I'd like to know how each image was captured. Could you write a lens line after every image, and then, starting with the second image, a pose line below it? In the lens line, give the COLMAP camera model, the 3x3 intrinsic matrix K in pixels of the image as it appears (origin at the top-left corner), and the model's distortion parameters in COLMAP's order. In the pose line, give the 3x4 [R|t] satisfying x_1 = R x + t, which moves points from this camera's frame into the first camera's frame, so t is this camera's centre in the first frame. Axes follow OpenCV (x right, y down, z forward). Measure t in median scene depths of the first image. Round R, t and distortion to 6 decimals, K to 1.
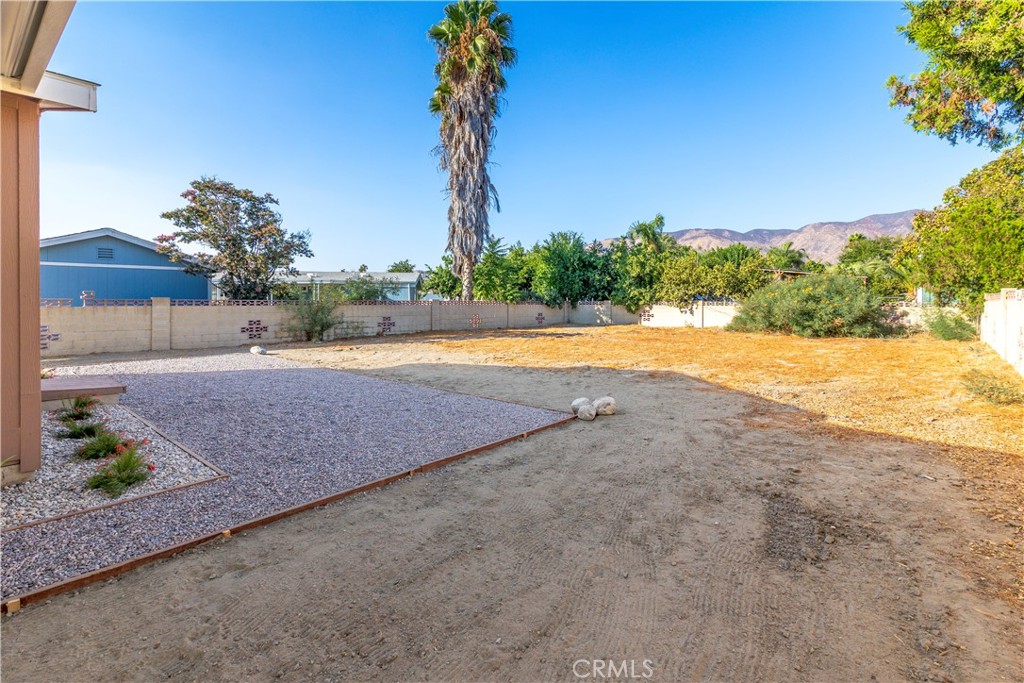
lens RADIAL K [[488.5, 0, 510.3], [0, 488.5, 299.7], [0, 0, 1]] dist [-0.000945, -0.000120]
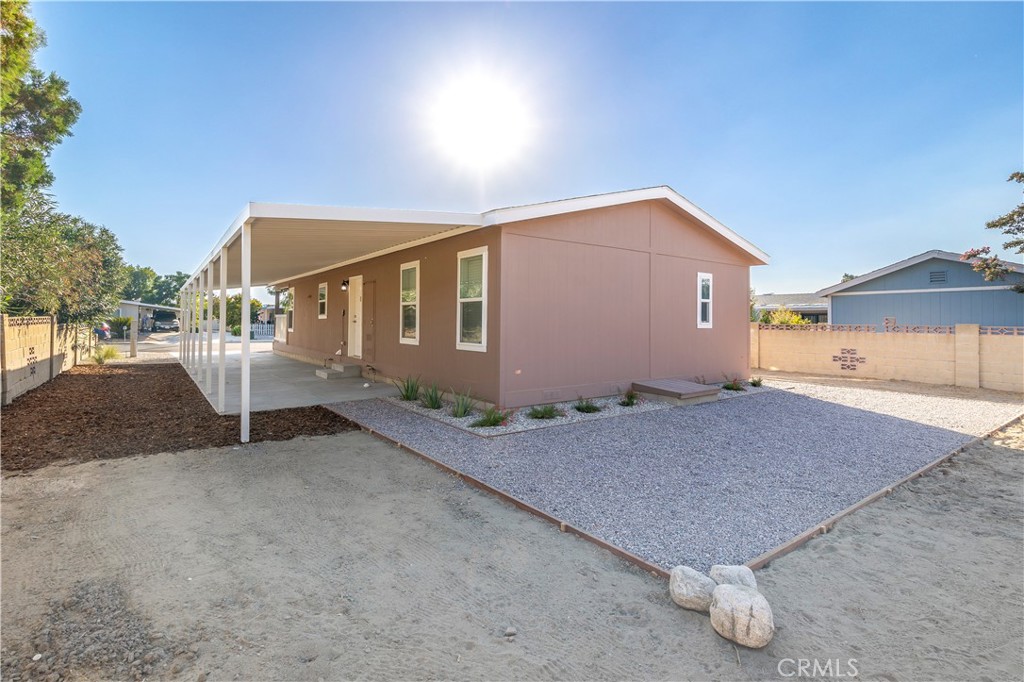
lens RADIAL K [[495.5, 0, 513.8], [0, 495.5, 322.7], [0, 0, 1]] dist [-0.000308, 0.000137]
pose [[-0.216760, 0.000363, -0.976225, 0.839475], [-0.007275, 0.999972, 0.001987, -0.008885], [0.976198, 0.007533, -0.216752, 1.264059]]
